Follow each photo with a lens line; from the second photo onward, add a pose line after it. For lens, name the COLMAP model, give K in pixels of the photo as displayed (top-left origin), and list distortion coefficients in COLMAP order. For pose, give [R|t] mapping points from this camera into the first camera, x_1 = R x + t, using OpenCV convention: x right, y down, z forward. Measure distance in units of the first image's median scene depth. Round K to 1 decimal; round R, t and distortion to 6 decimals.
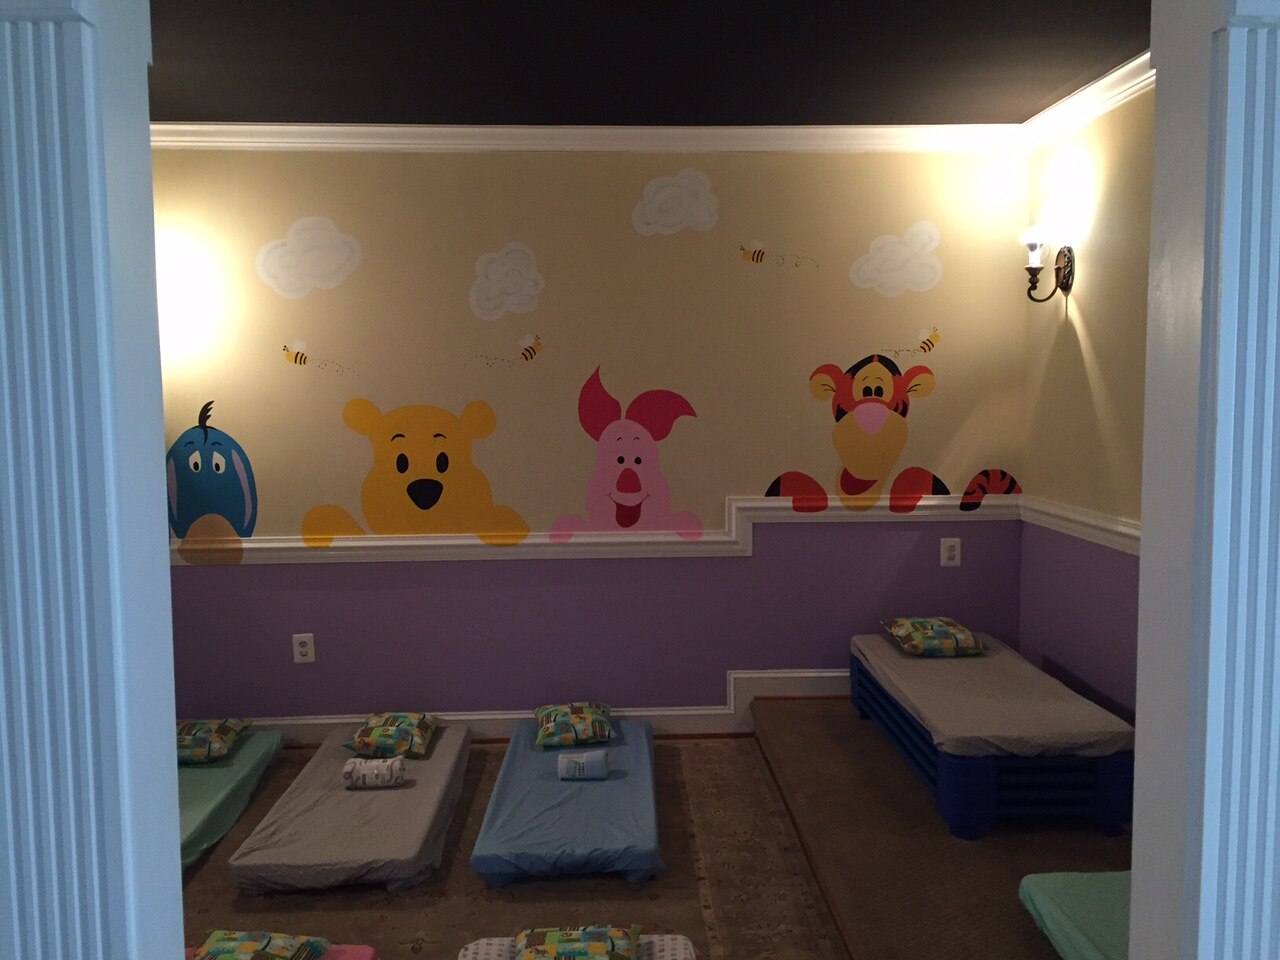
lens RADIAL K [[1092.8, 0, 640.9], [0, 1092.8, 483.5], [0, 0, 1]] dist [0.094759, -0.134785]
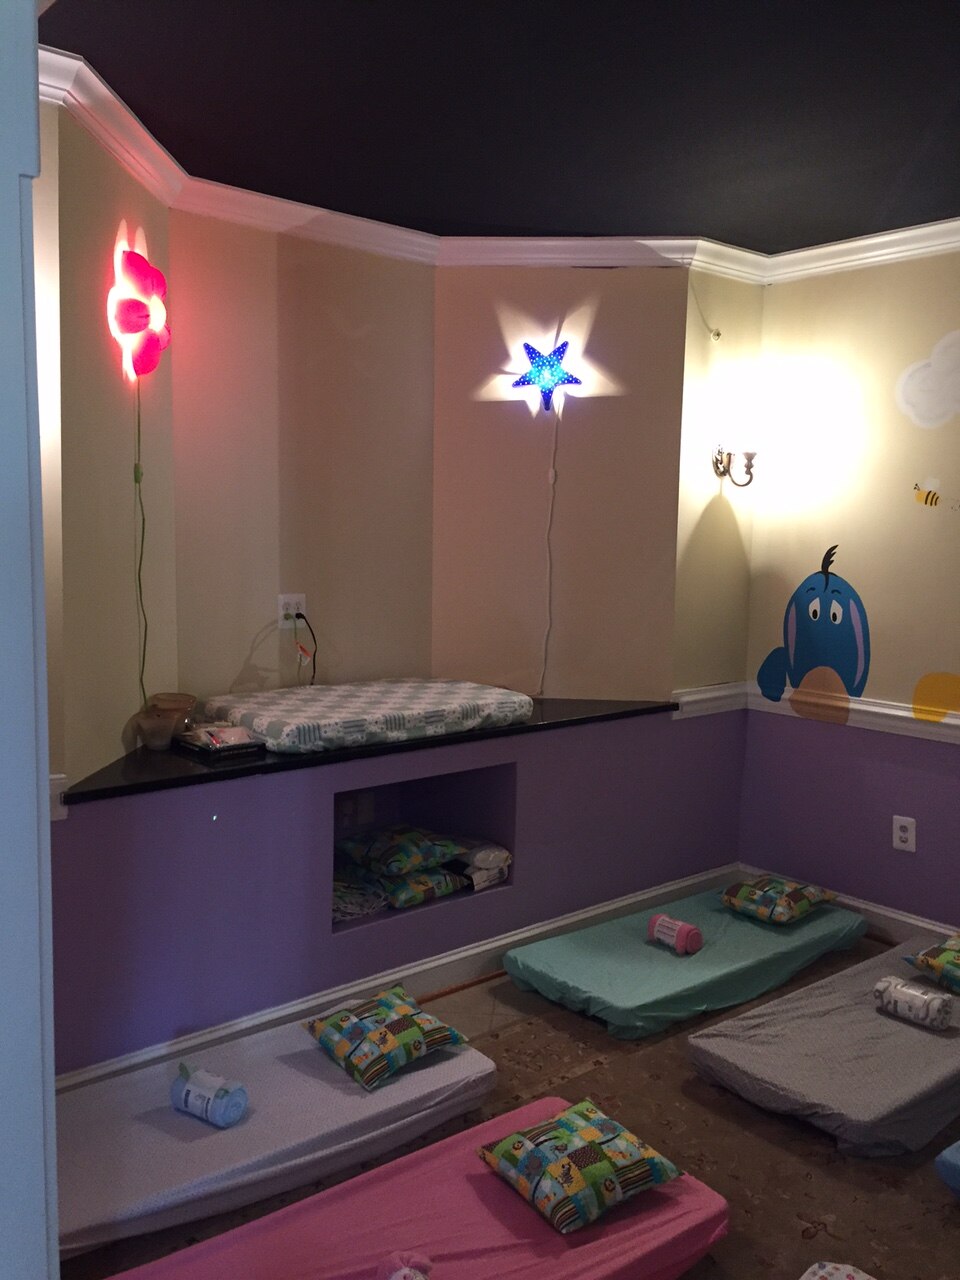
lens RADIAL K [[1094.0, 0, 474.6], [0, 1094.0, 647.9], [0, 0, 1]] dist [0.083103, -0.112981]
pose [[0.581124, 0.115527, -0.805574, 0.189081], [-0.078774, 0.993210, 0.085610, -0.044580], [0.809994, 0.013708, 0.586278, 0.215404]]
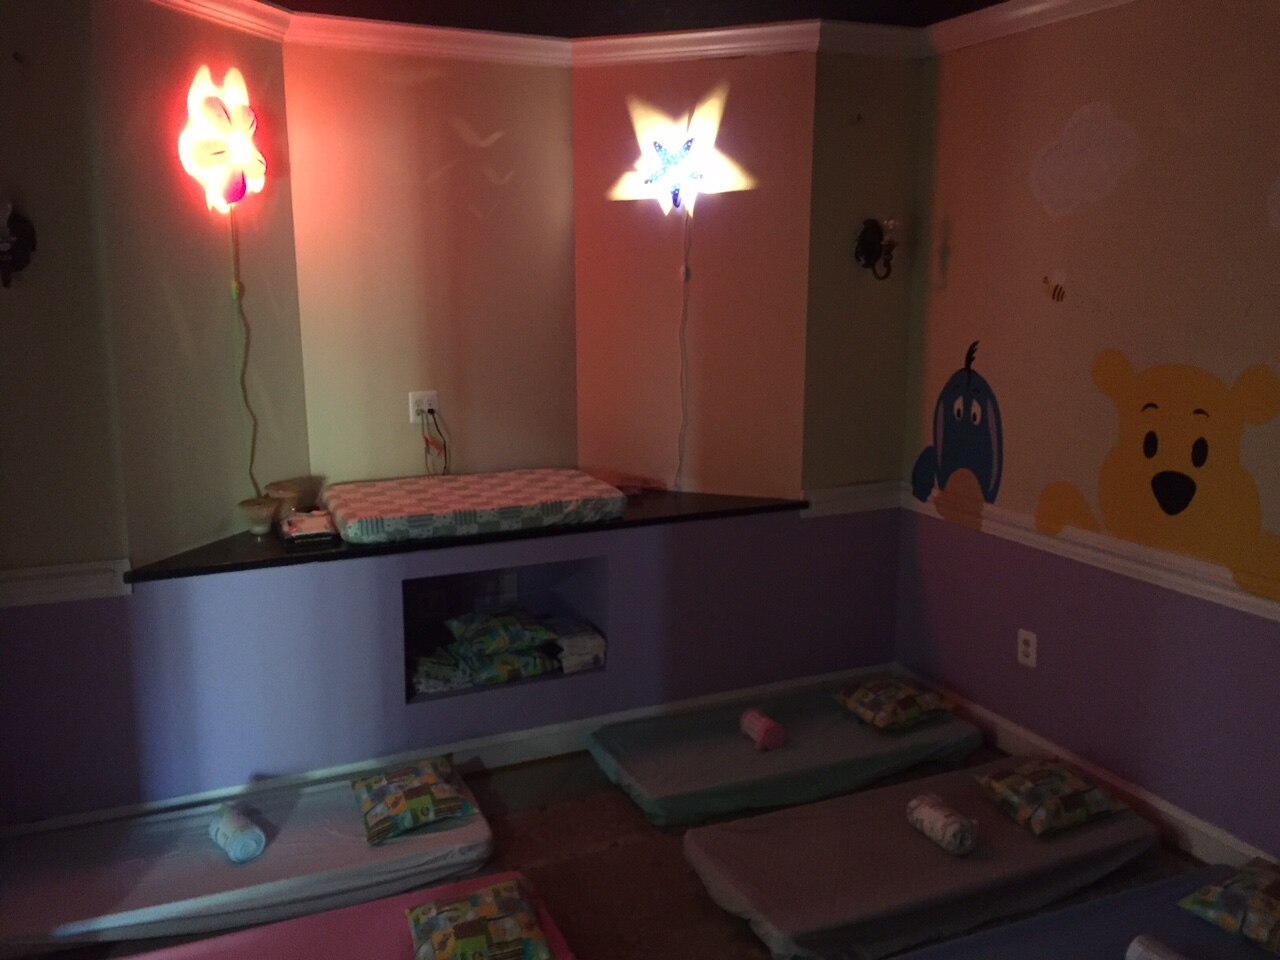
lens RADIAL K [[1092.8, 0, 640.9], [0, 1092.8, 483.5], [0, 0, 1]] dist [0.094759, -0.134785]
pose [[0.337298, 0.190930, -0.921833, 0.345126], [-0.064006, 0.981602, 0.179889, -0.103715], [0.939220, -0.001674, 0.343313, 0.452008]]
